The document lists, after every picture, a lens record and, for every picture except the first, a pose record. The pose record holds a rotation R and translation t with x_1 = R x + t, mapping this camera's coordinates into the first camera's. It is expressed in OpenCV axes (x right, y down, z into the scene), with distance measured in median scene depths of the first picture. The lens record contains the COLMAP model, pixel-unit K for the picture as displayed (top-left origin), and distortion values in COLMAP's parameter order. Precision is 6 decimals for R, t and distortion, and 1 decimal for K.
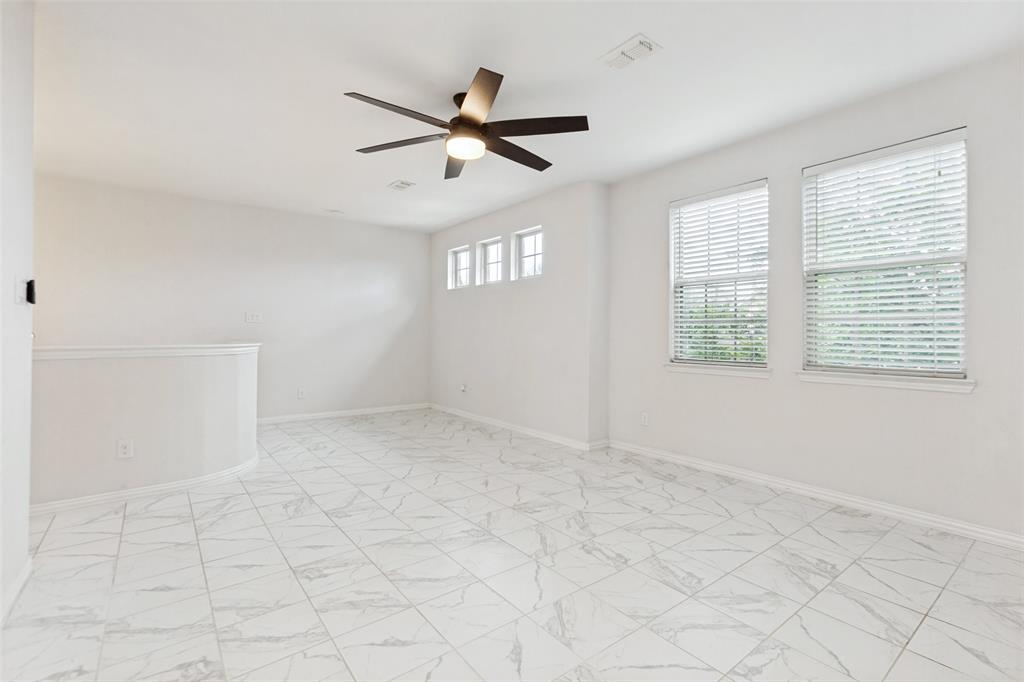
lens RADIAL K [[466.6, 0, 517.1], [0, 466.6, 339.5], [0, 0, 1]] dist [-0.004934, 0.009072]
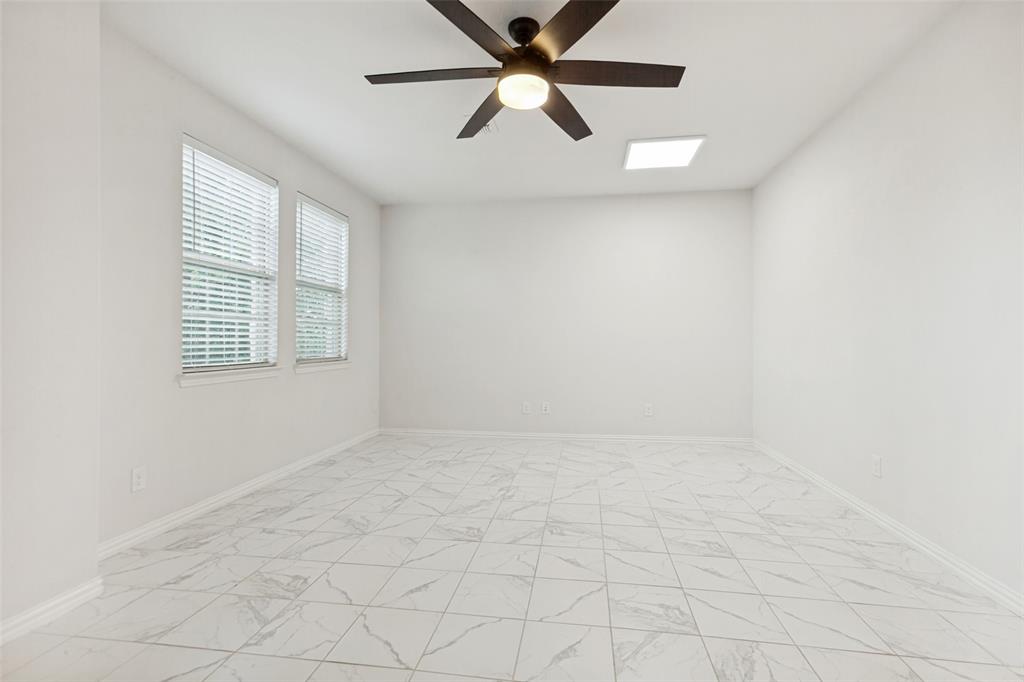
lens RADIAL K [[466.6, 0, 517.1], [0, 466.6, 339.5], [0, 0, 1]] dist [-0.004934, 0.009072]
pose [[-0.694094, -0.005192, 0.719866, -0.737054], [-0.000323, 0.999976, 0.006901, -0.006048], [-0.719885, 0.004558, -0.694079, 1.712453]]
